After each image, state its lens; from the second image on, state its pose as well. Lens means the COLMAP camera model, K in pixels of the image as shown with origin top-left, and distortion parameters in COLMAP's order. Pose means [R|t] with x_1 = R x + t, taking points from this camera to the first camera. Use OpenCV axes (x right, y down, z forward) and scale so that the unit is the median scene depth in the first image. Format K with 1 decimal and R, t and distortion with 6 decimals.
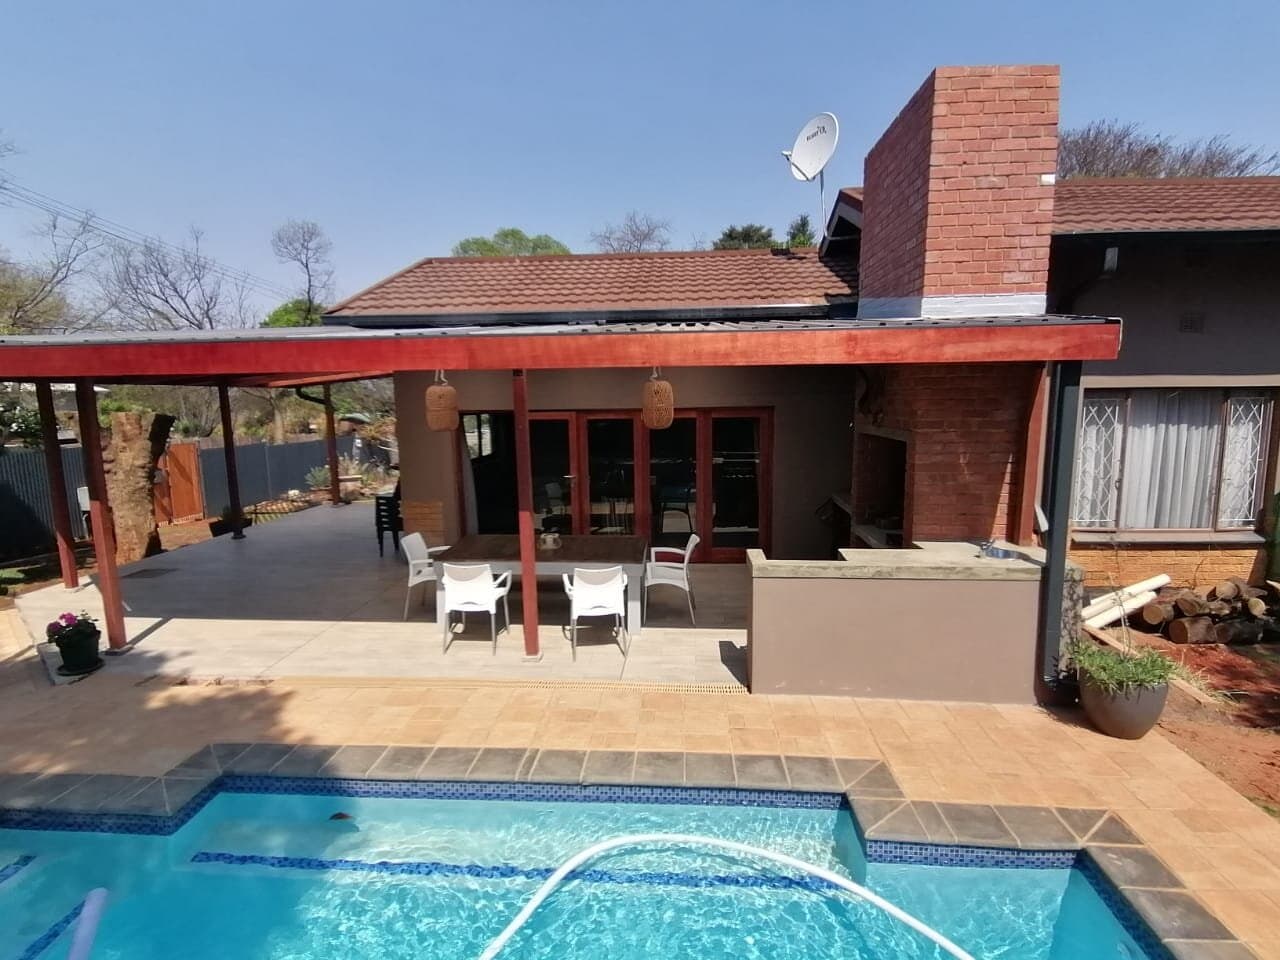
lens RADIAL K [[622.7, 0, 641.8], [0, 622.7, 483.5], [0, 0, 1]] dist [-0.000730, -0.000386]
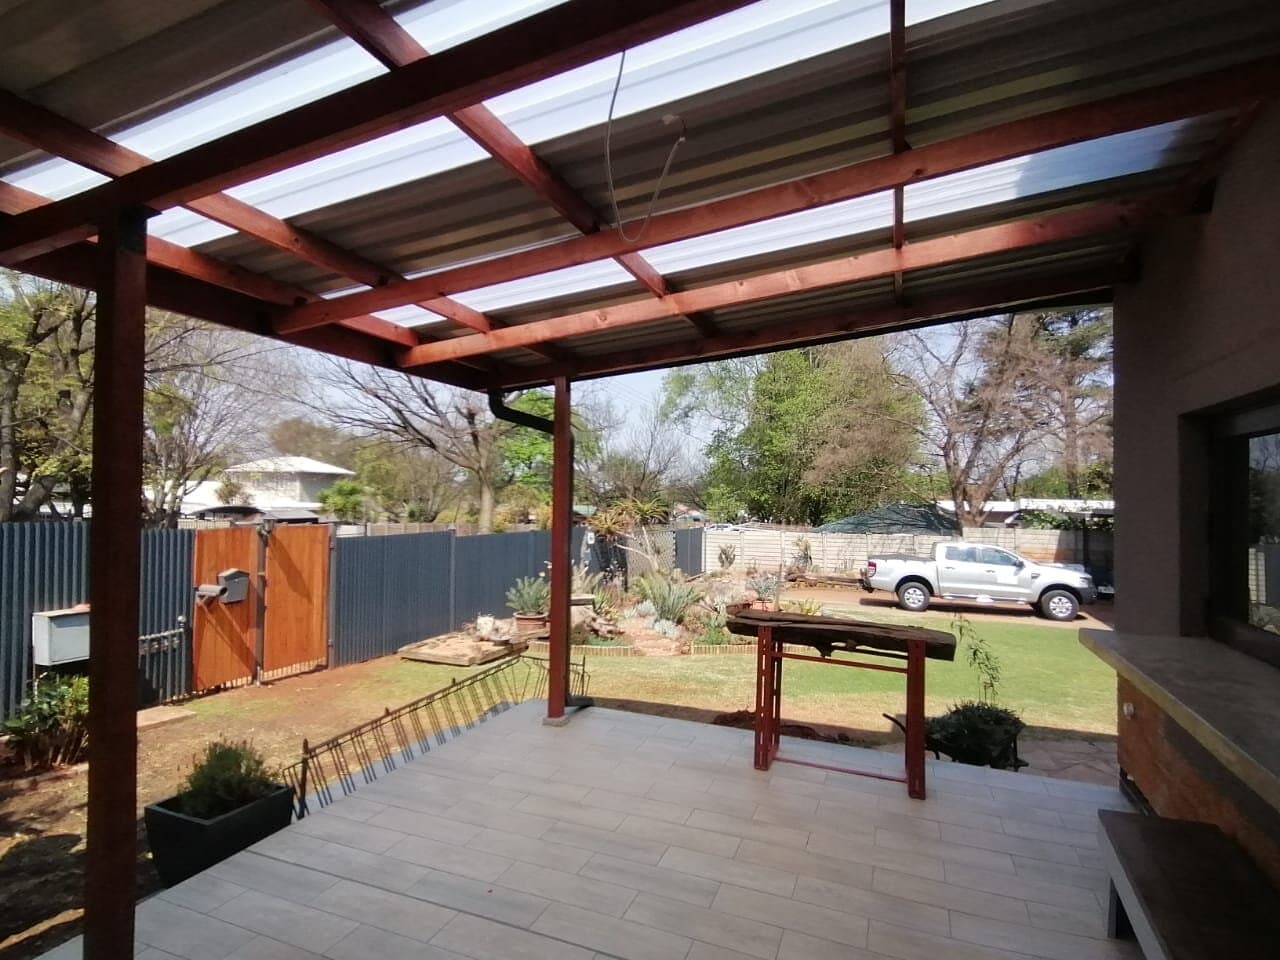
lens RADIAL K [[622.7, 0, 640.5], [0, 622.7, 484.7], [0, 0, 1]] dist [-0.000730, -0.000386]
pose [[0.950440, 0.023350, -0.310031, -0.243461], [-0.072567, 0.986294, -0.148181, -0.032925], [0.302322, 0.163336, 0.939108, 0.473187]]
